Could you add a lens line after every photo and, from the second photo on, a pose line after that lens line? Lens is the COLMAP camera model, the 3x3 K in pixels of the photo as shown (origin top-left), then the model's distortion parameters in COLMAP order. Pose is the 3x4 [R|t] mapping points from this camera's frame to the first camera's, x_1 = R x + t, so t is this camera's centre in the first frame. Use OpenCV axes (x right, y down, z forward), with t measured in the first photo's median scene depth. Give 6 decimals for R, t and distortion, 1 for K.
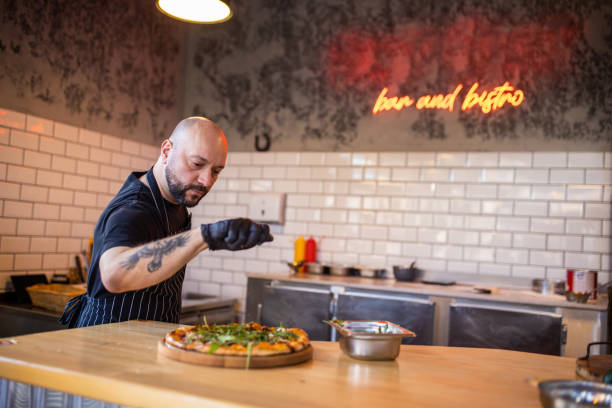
lens RADIAL K [[592.2, 0, 306.0], [0, 592.2, 204.0], [0, 0, 1]] dist [-0.011304, -0.008310]
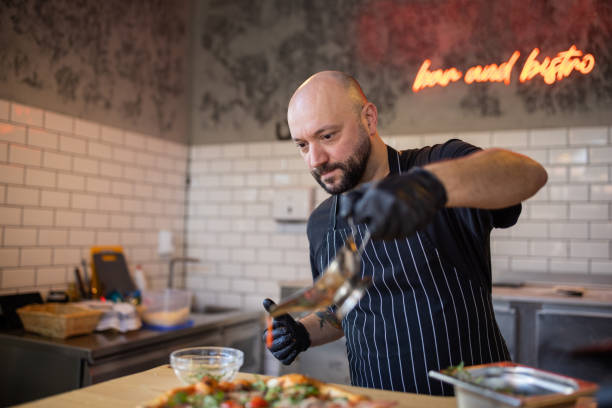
lens RADIAL K [[587.2, 0, 306.0], [0, 587.2, 204.0], [0, 0, 1]] dist [-0.012483, -0.022156]
pose [[0.999319, -0.036888, 0.000619, -0.053648], [0.036889, 0.999317, -0.002266, 0.009183], [-0.000535, 0.002287, 0.999997, 0.152842]]
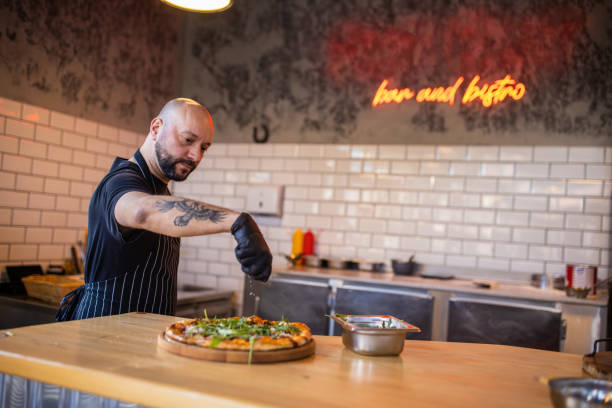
lens RADIAL K [[592.2, 0, 306.0], [0, 592.2, 204.0], [0, 0, 1]] dist [-0.011304, -0.008310]
pose [[0.999931, 0.009150, 0.007401, -0.004751], [-0.009239, 0.999884, 0.012121, 0.000662], [-0.007289, -0.012188, 0.999899, 0.007907]]
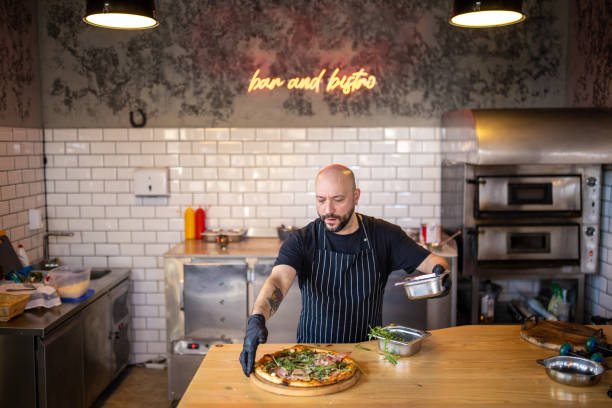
lens RADIAL K [[592.2, 0, 306.0], [0, 592.2, 204.0], [0, 0, 1]] dist [-0.011304, -0.008310]
pose [[0.917014, -0.101136, 0.385819, -0.250782], [0.036163, 0.984416, 0.172098, -0.142380], [-0.397212, -0.143864, 0.906381, -0.083307]]
